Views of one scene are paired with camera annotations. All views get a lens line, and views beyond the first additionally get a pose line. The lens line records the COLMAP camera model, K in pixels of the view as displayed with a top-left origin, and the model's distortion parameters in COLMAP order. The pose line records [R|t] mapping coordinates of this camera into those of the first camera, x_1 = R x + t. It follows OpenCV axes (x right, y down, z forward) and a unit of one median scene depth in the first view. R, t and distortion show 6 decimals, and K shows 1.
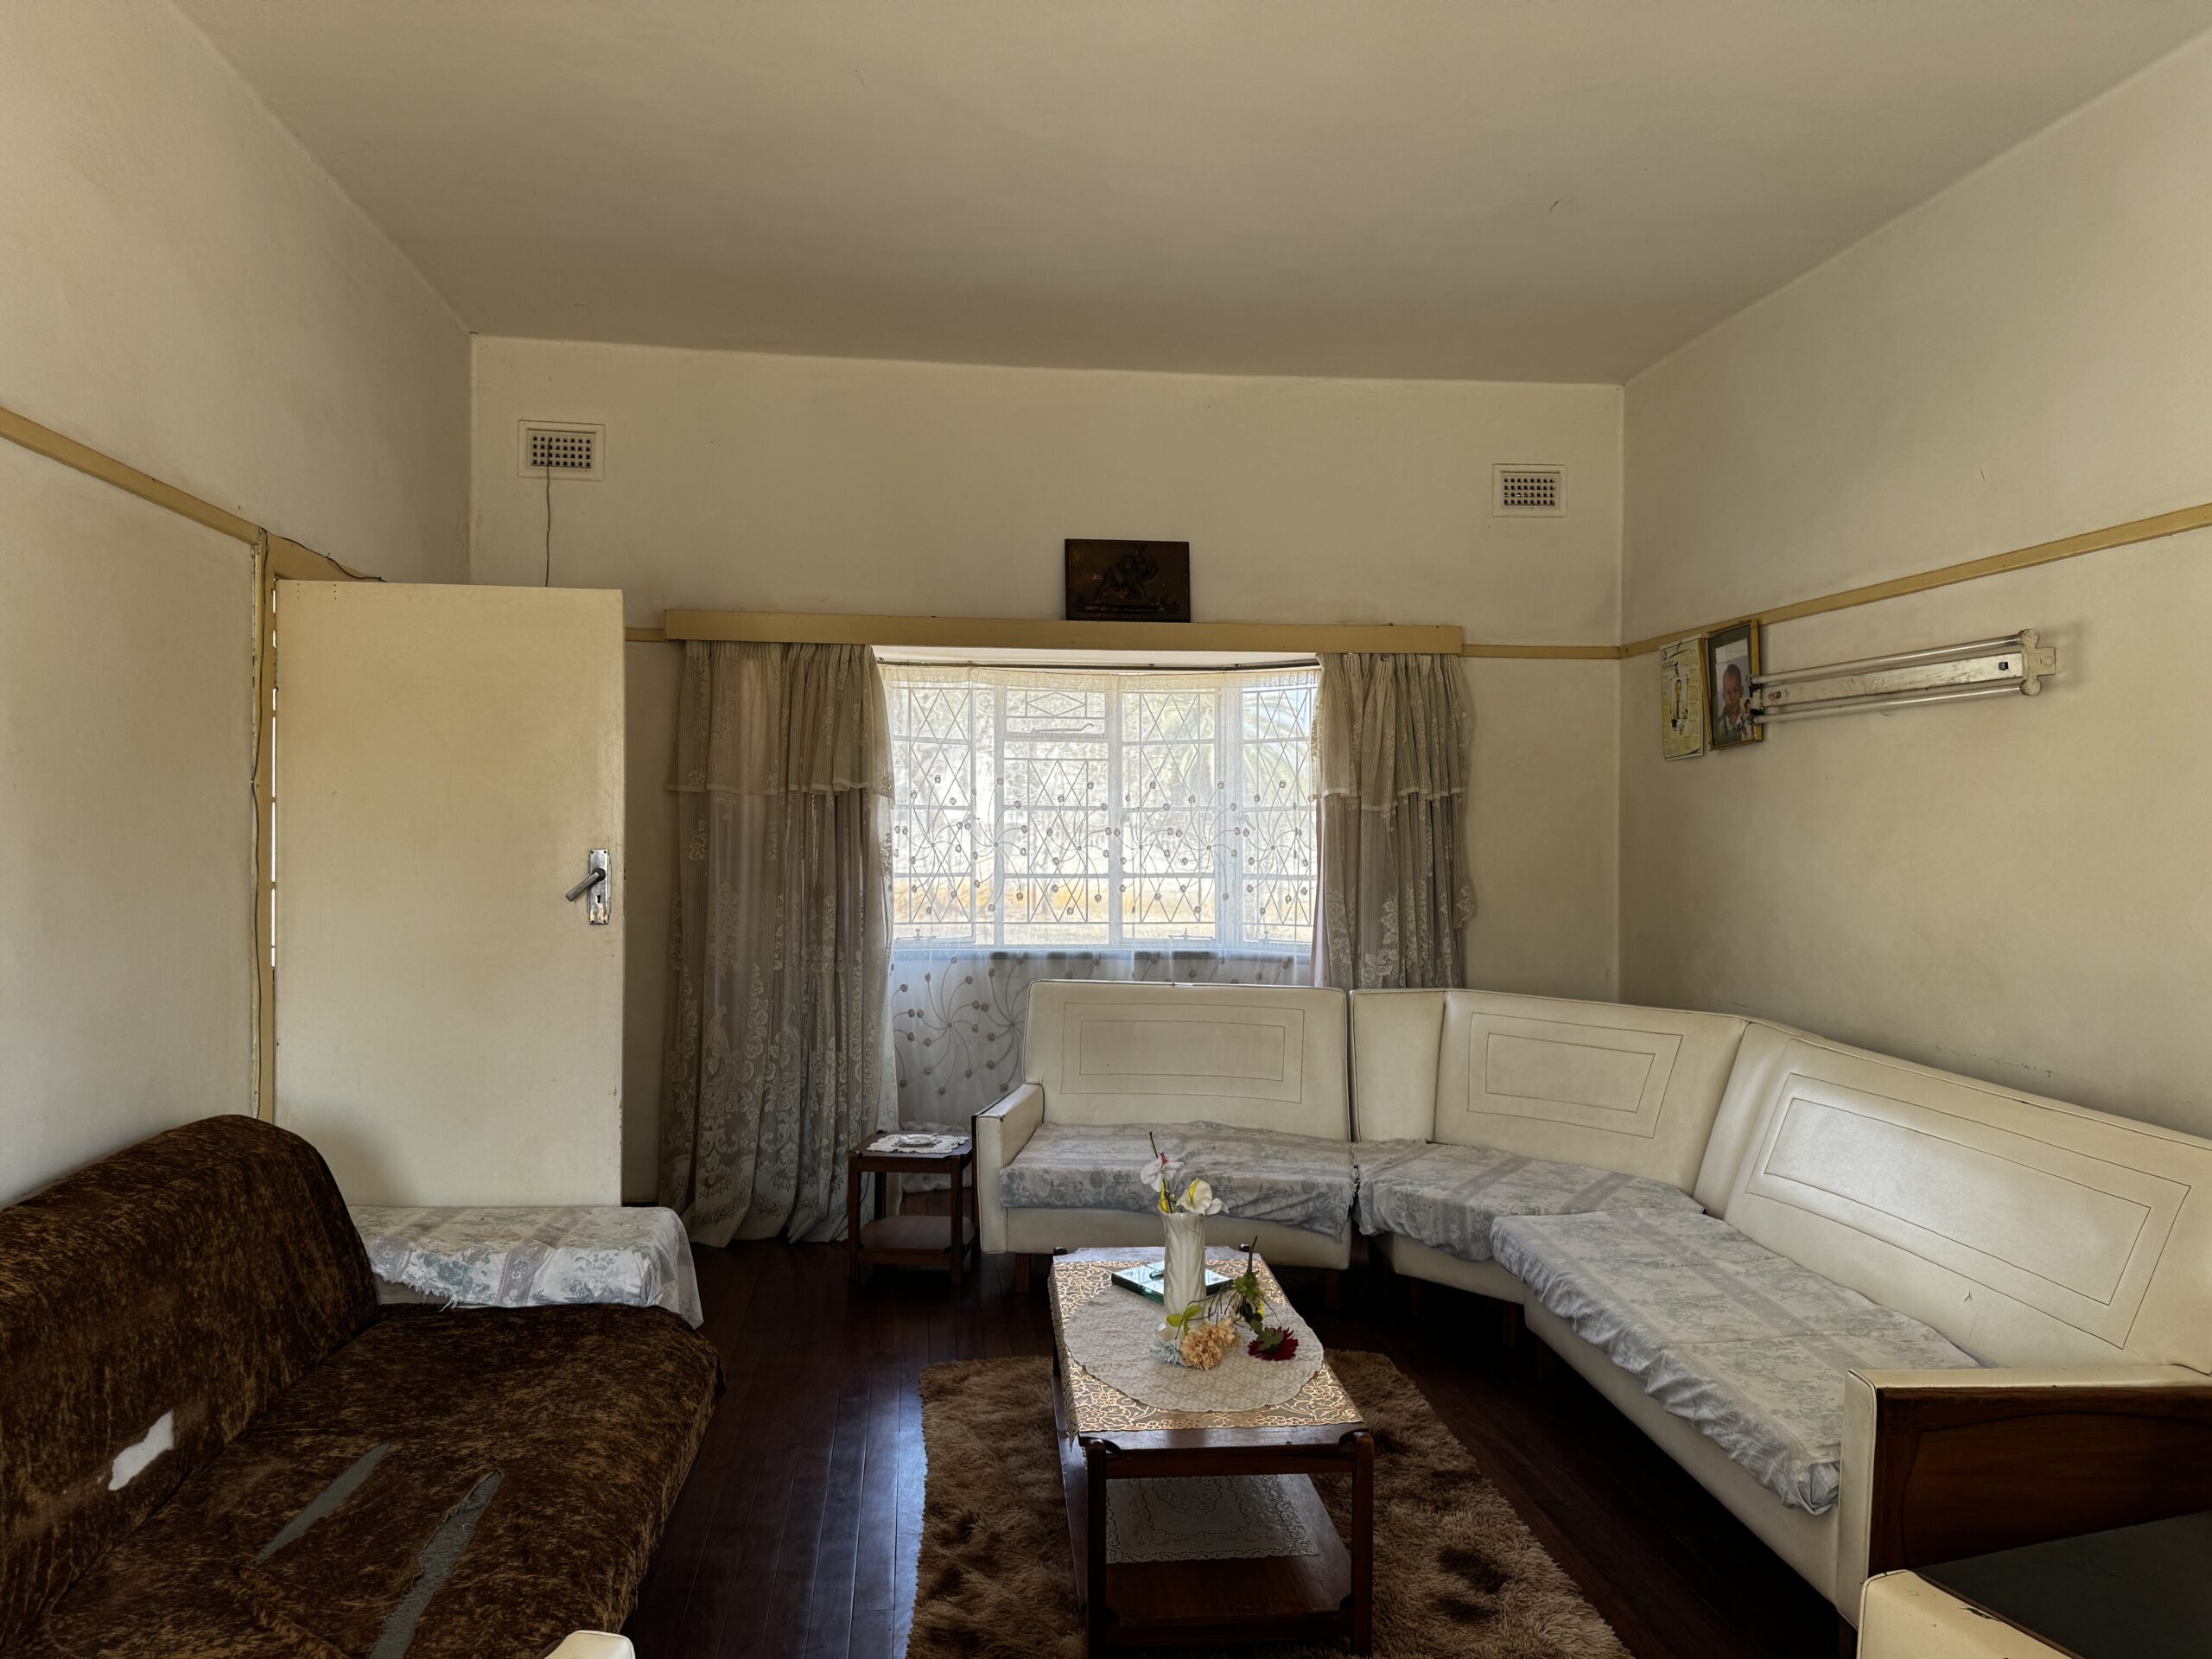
lens RADIAL K [[1565.7, 0, 1104.5], [0, 1565.7, 823.4], [0, 0, 1]] dist [0.001103, 0.000326]
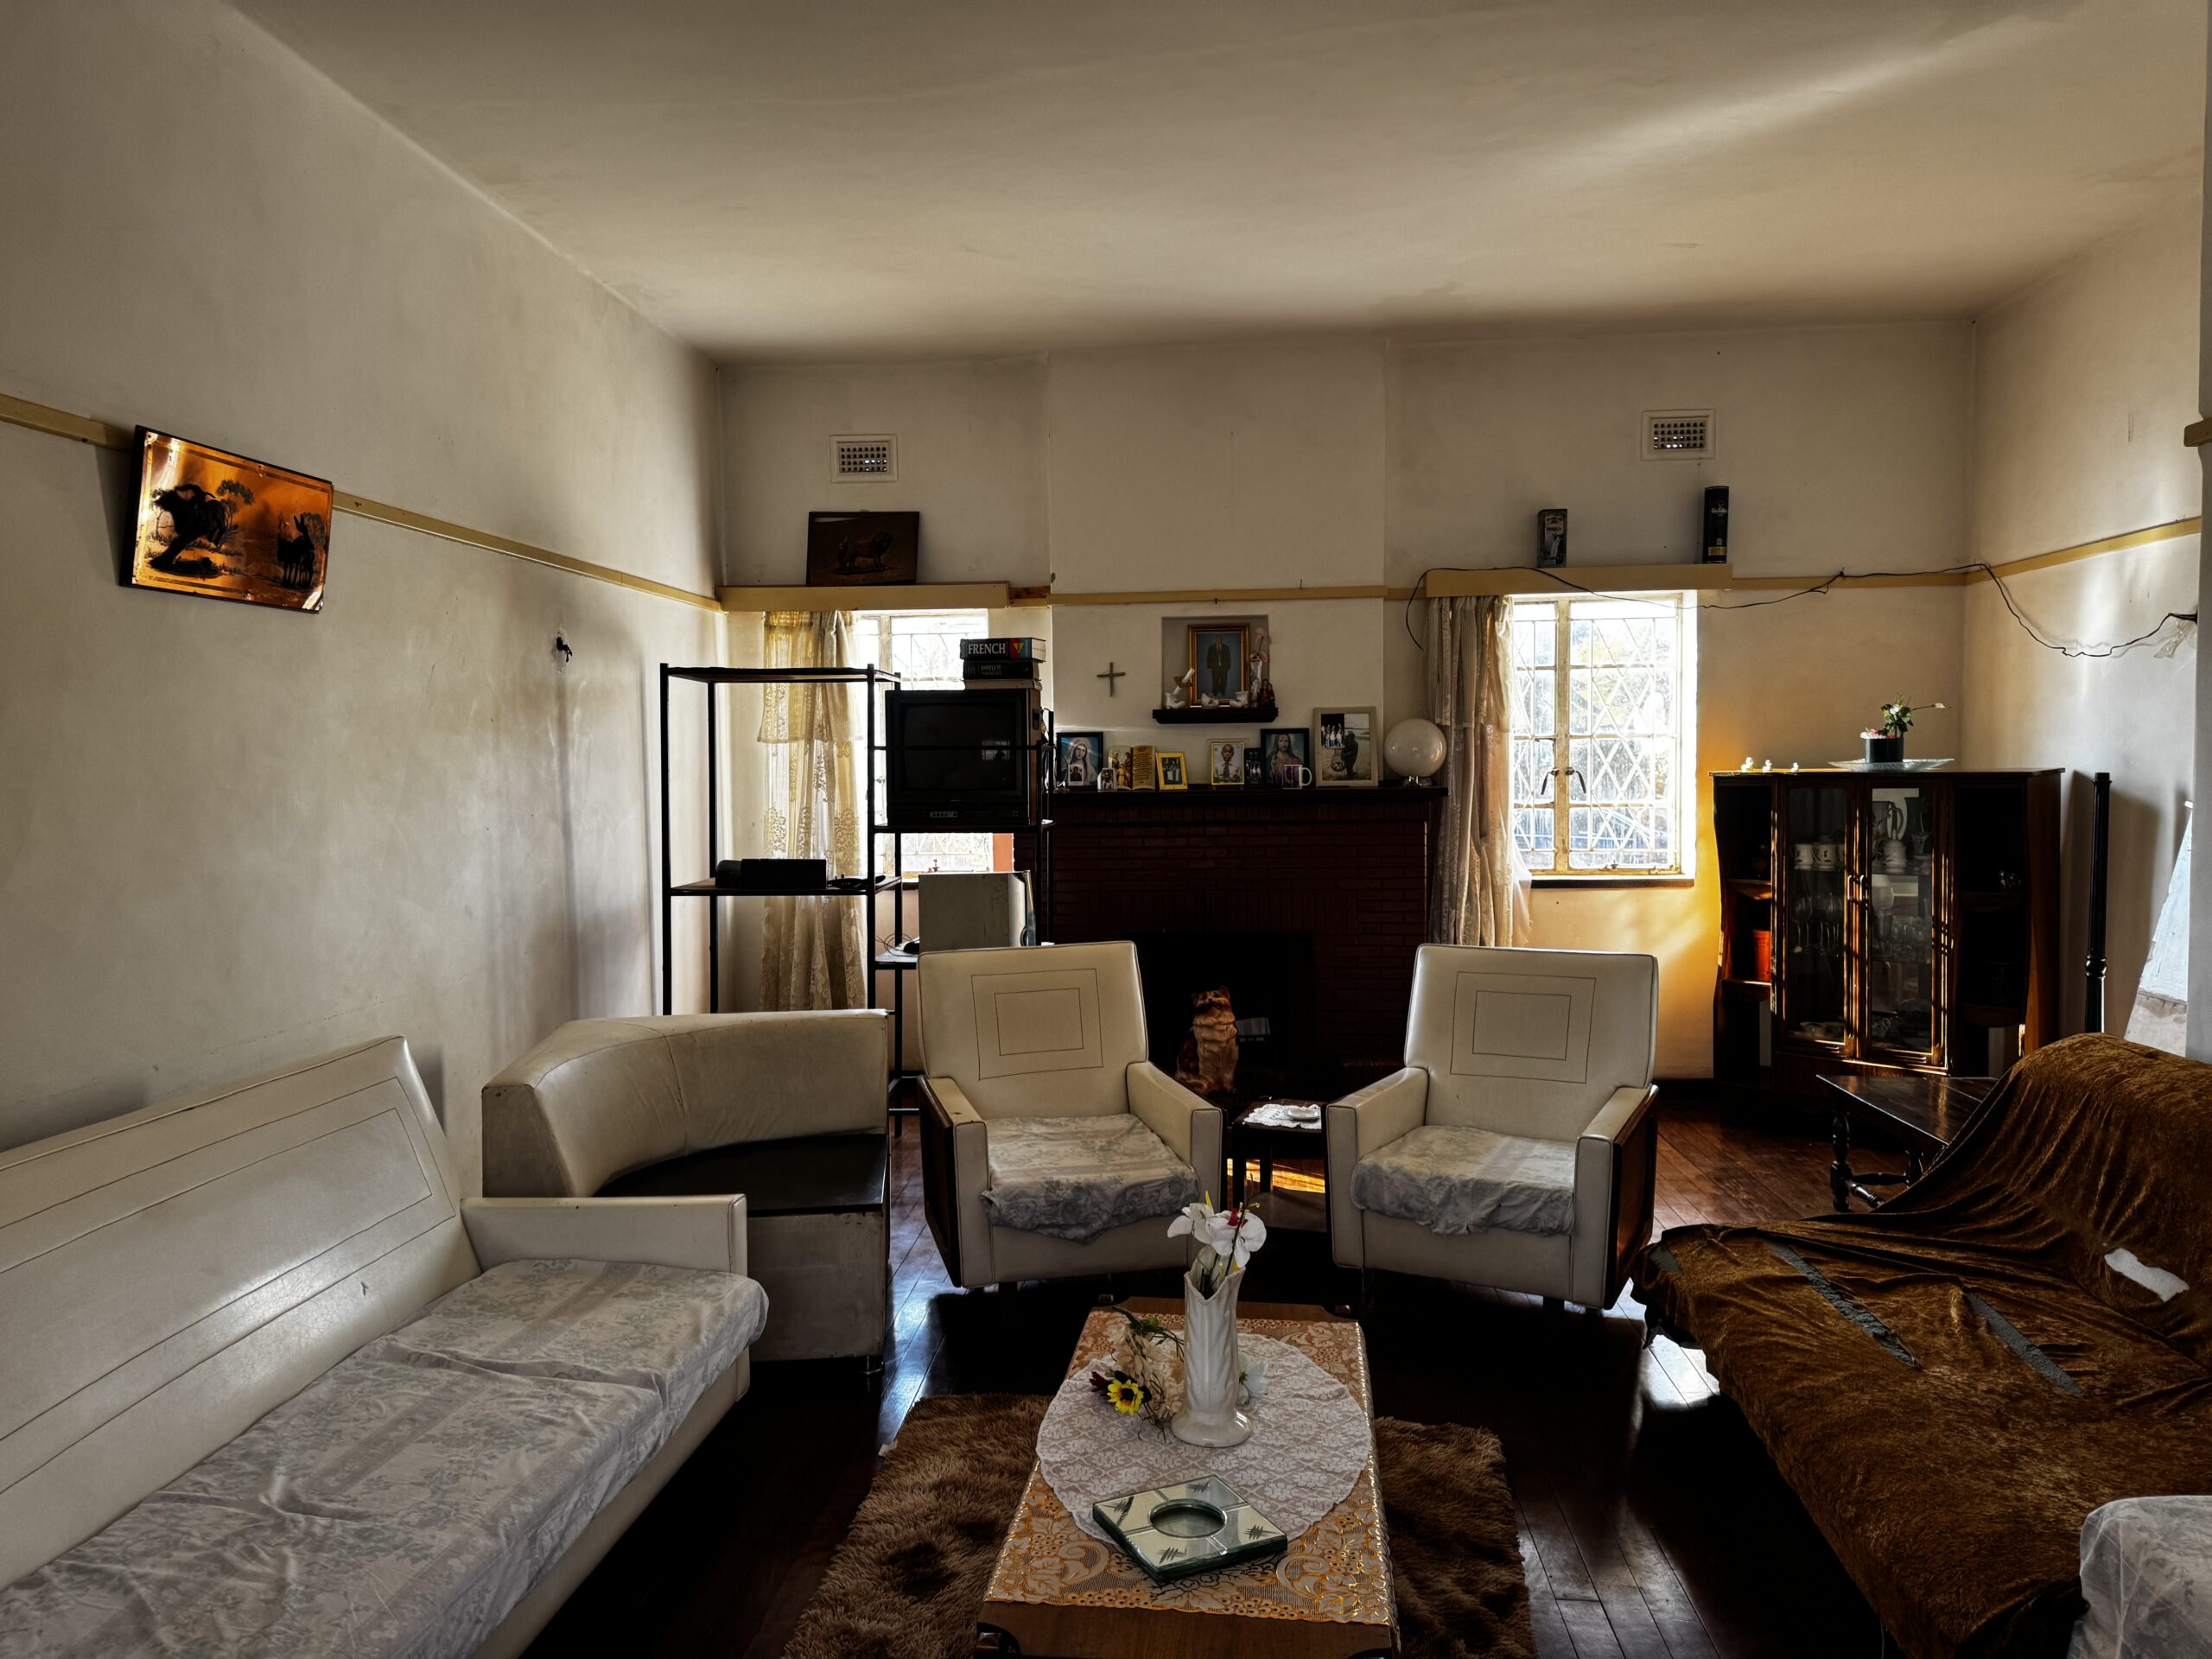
lens RADIAL K [[1565.7, 0, 1105.1], [0, 1565.7, 827.7], [0, 0, 1]] dist [0.001103, 0.000326]
pose [[-0.978820, -0.004251, 0.204677, -0.051362], [0.007585, 0.998345, 0.057009, -0.012923], [-0.204581, 0.057354, -0.977168, 1.625700]]
